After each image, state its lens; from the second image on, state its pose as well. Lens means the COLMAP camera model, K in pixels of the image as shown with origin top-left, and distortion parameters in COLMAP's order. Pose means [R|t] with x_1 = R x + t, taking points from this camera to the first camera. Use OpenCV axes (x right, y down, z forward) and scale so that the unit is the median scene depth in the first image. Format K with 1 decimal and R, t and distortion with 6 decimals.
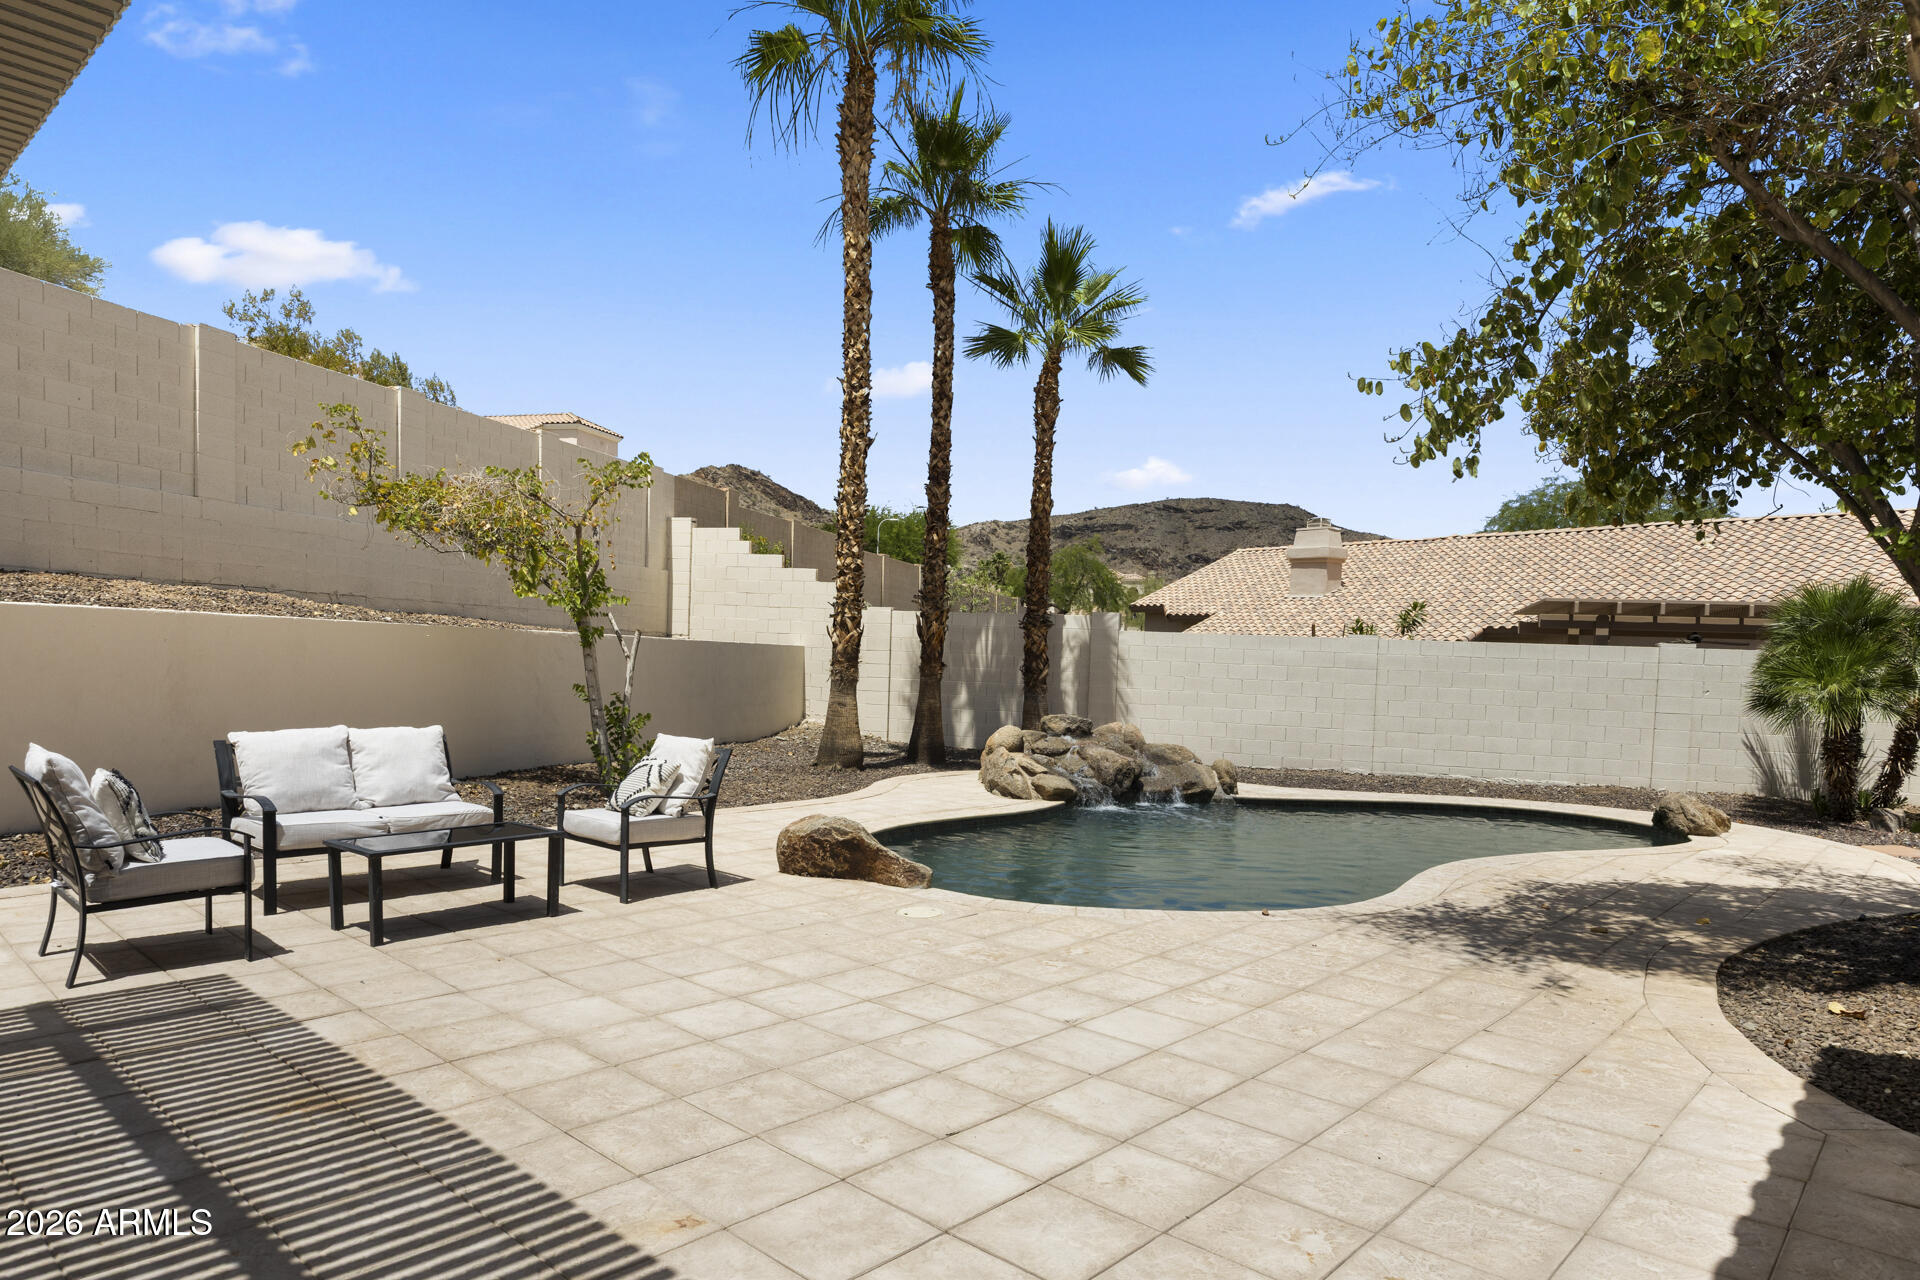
lens RADIAL K [[1186.7, 0, 960.0], [0, 1186.7, 640.0], [0, 0, 1]] dist [0.002829, 0.002301]
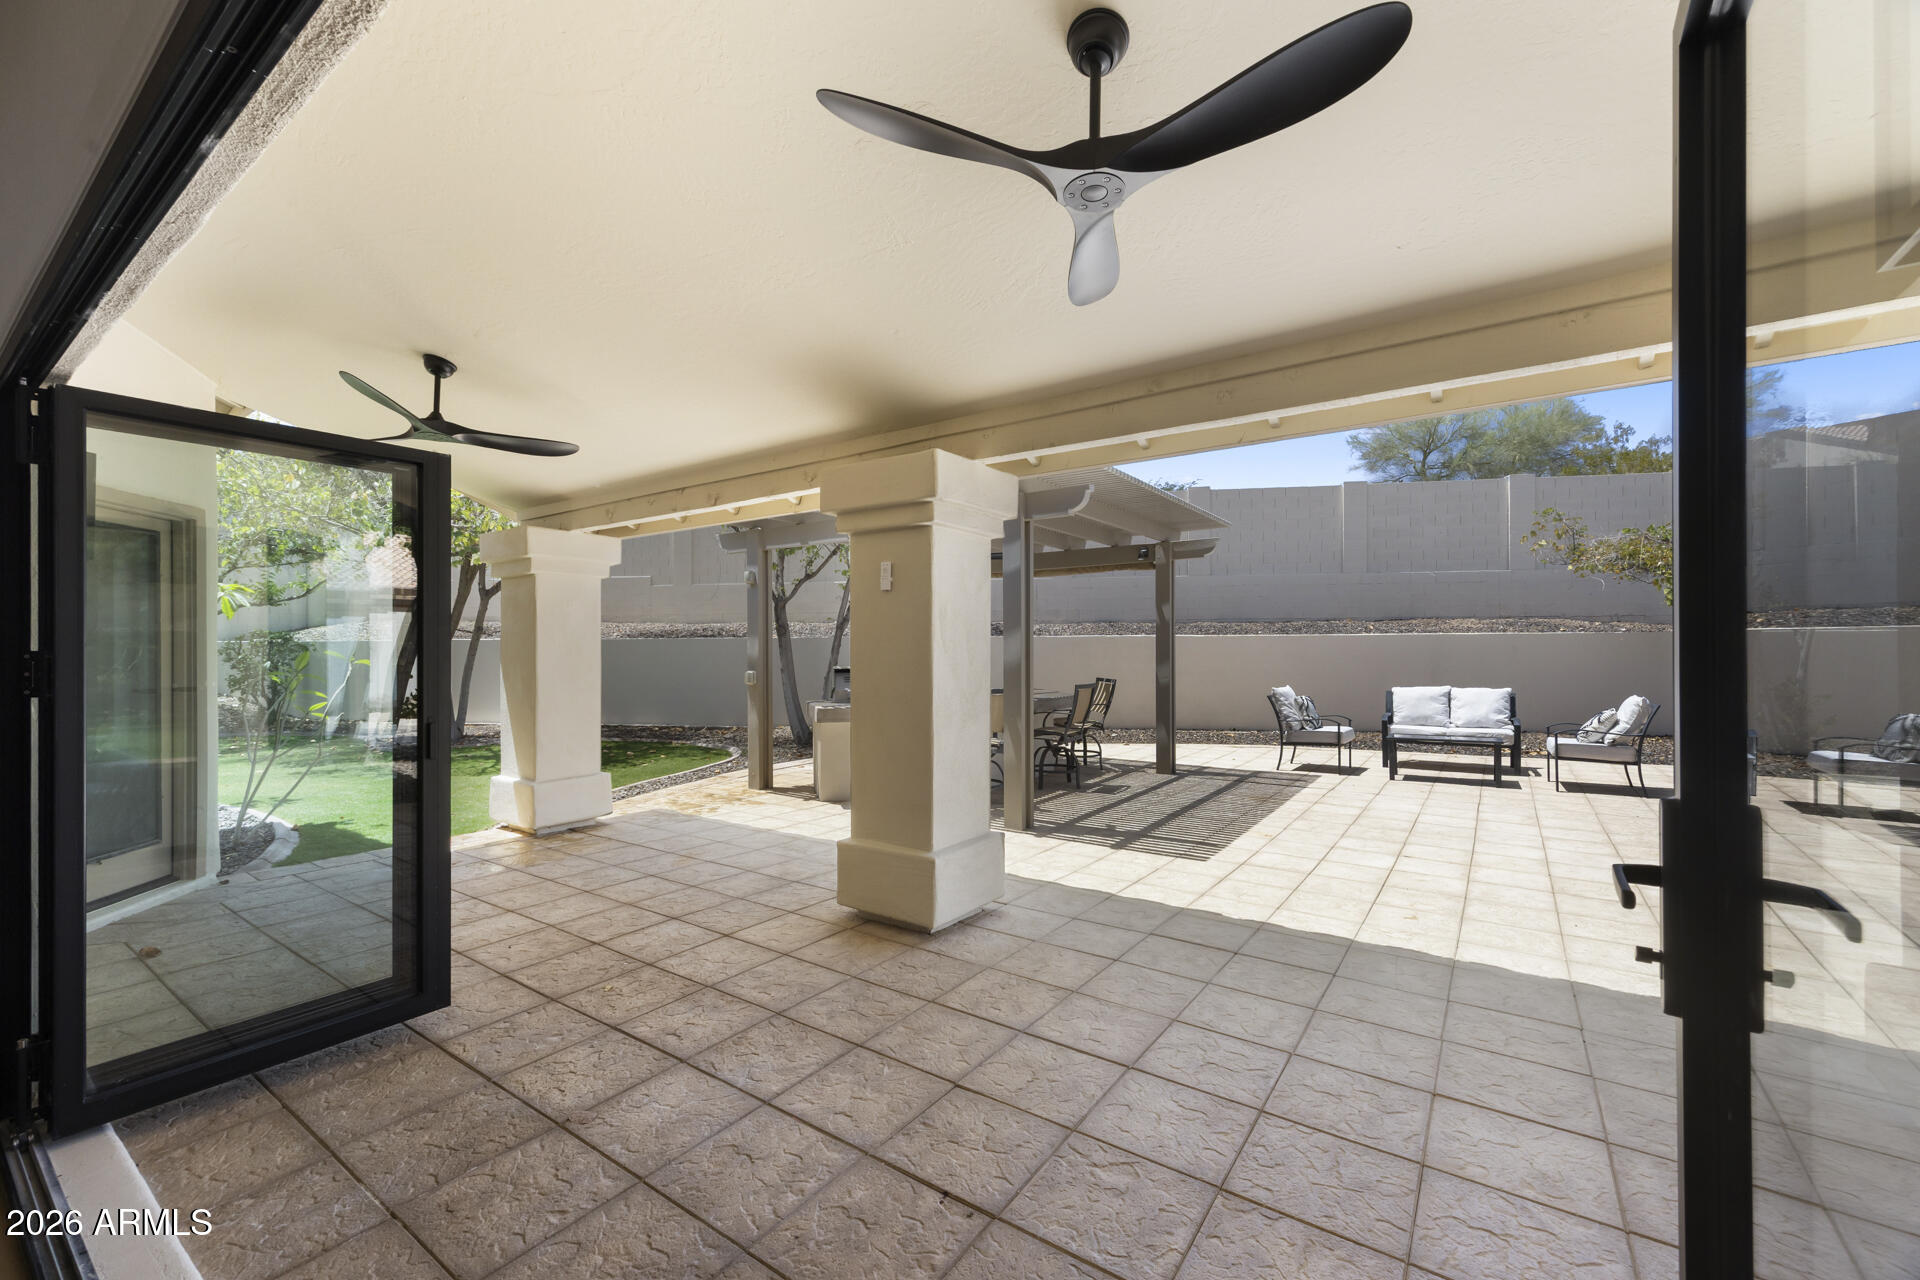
lens RADIAL K [[776.7, 0, 950.2], [0, 776.7, 652.0], [0, 0, 1]] dist [0.000270, 0.000038]
pose [[0.113311, -0.037166, -0.992864, 0.702897], [0.026576, 0.999056, -0.034364, 0.037049], [0.993204, -0.022493, 0.114191, 0.007079]]
